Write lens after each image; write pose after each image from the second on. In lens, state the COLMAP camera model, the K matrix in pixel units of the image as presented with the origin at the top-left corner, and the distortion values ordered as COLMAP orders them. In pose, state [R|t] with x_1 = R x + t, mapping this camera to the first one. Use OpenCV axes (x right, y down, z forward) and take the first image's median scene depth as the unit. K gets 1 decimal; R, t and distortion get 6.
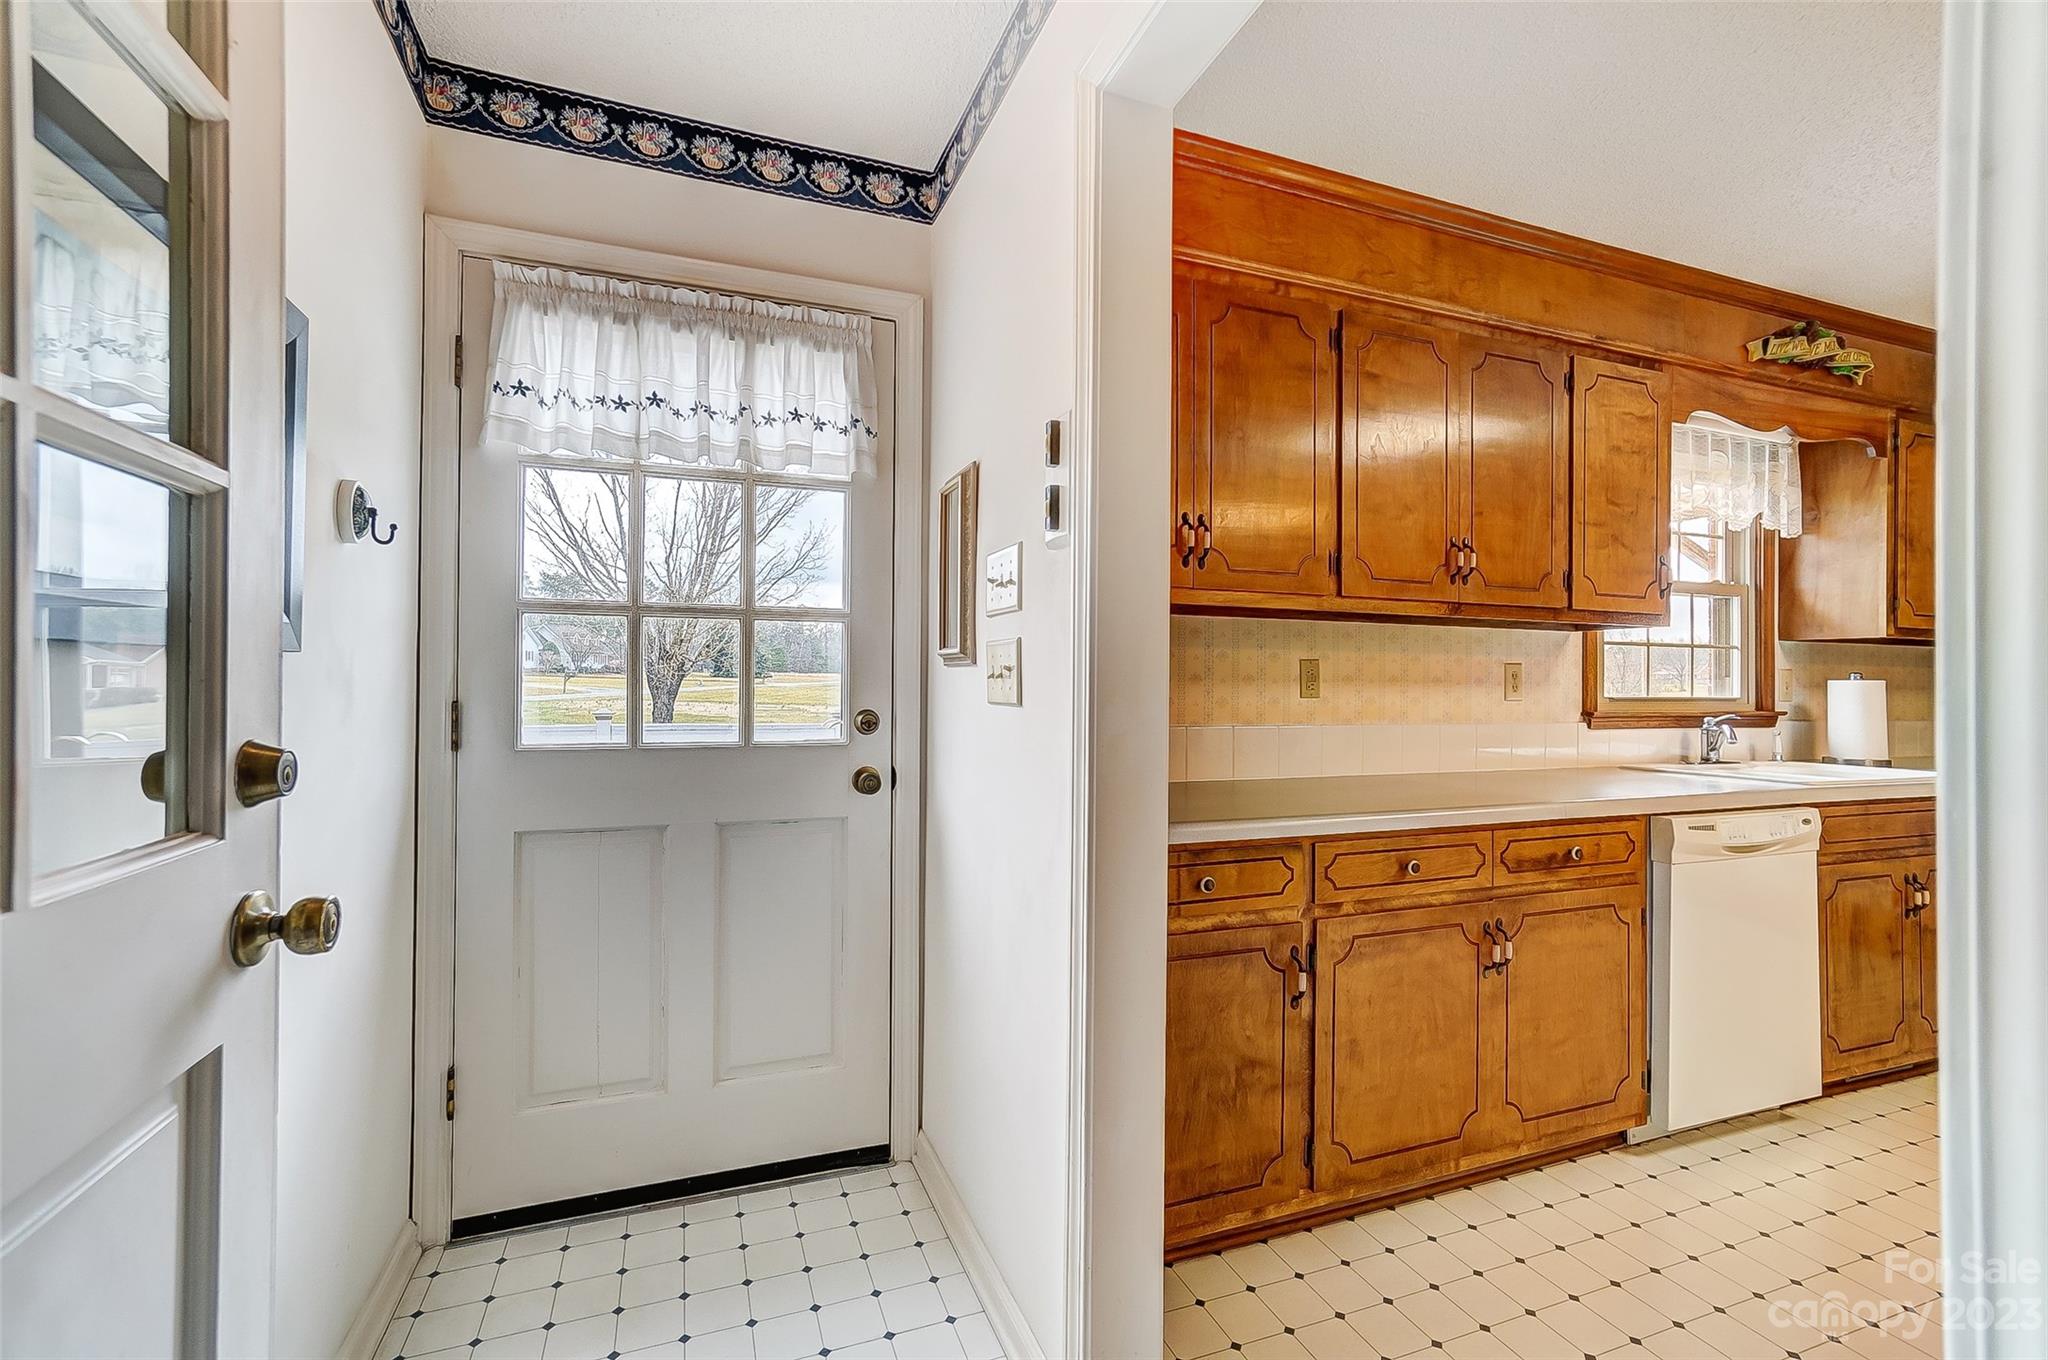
lens RADIAL K [[875.4, 0, 1012.6], [0, 875.4, 672.5], [0, 0, 1]] dist [-0.032470, 0.020157]
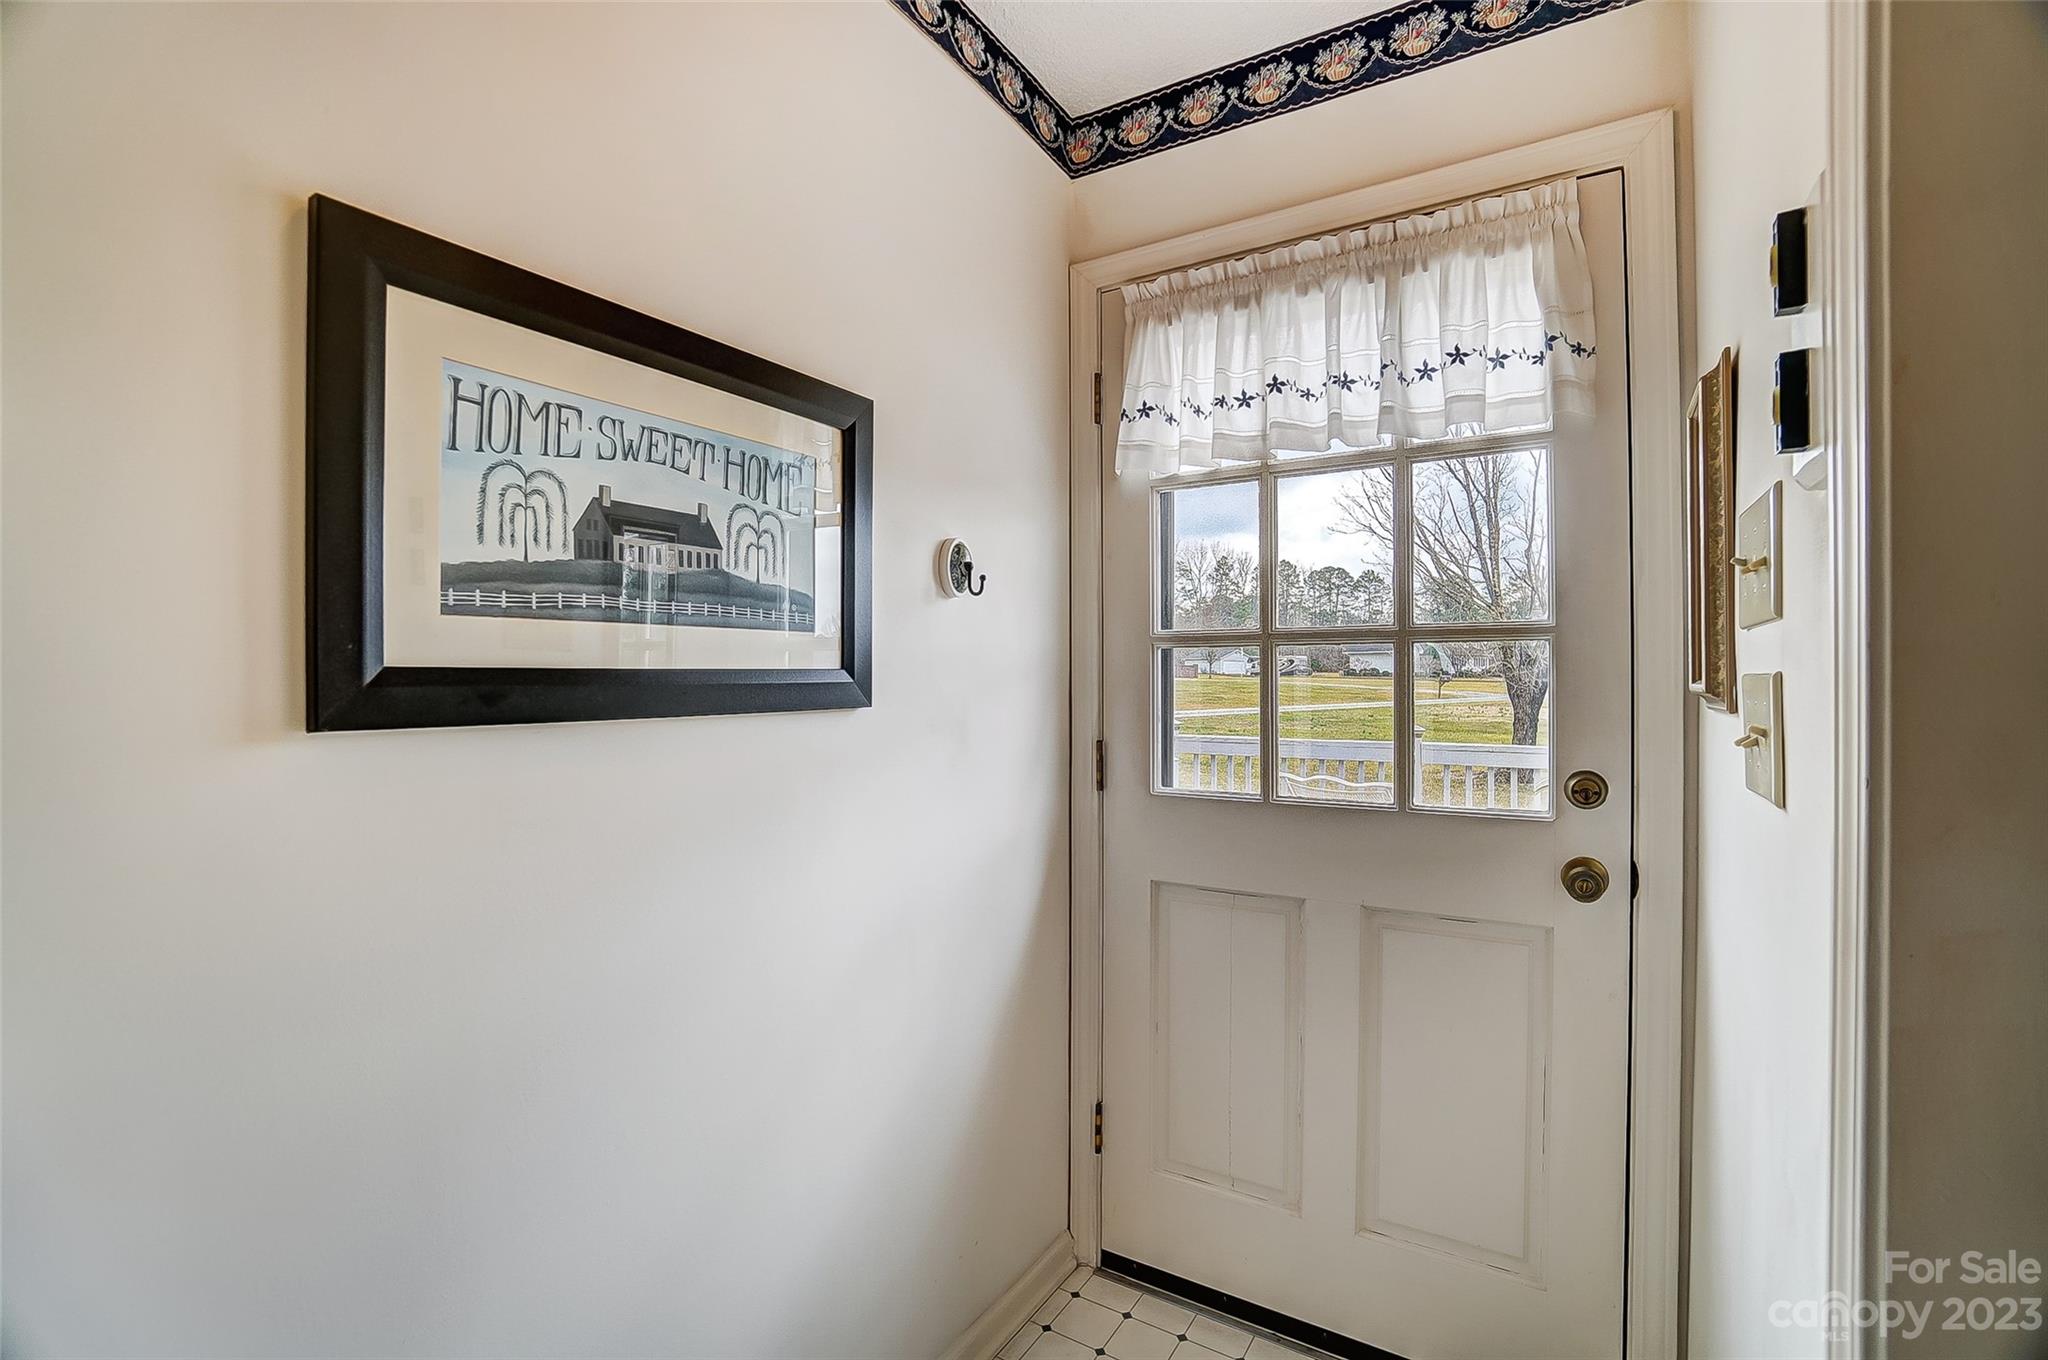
lens RADIAL K [[901.5, 0, 1017.0], [0, 901.5, 678.8], [0, 0, 1]] dist [-0.069043, 0.024166]
pose [[0.599986, -0.009403, -0.799955, 0.112458], [0.012014, 0.999924, -0.002743, -0.031724], [0.799920, -0.007965, 0.600054, 0.274362]]
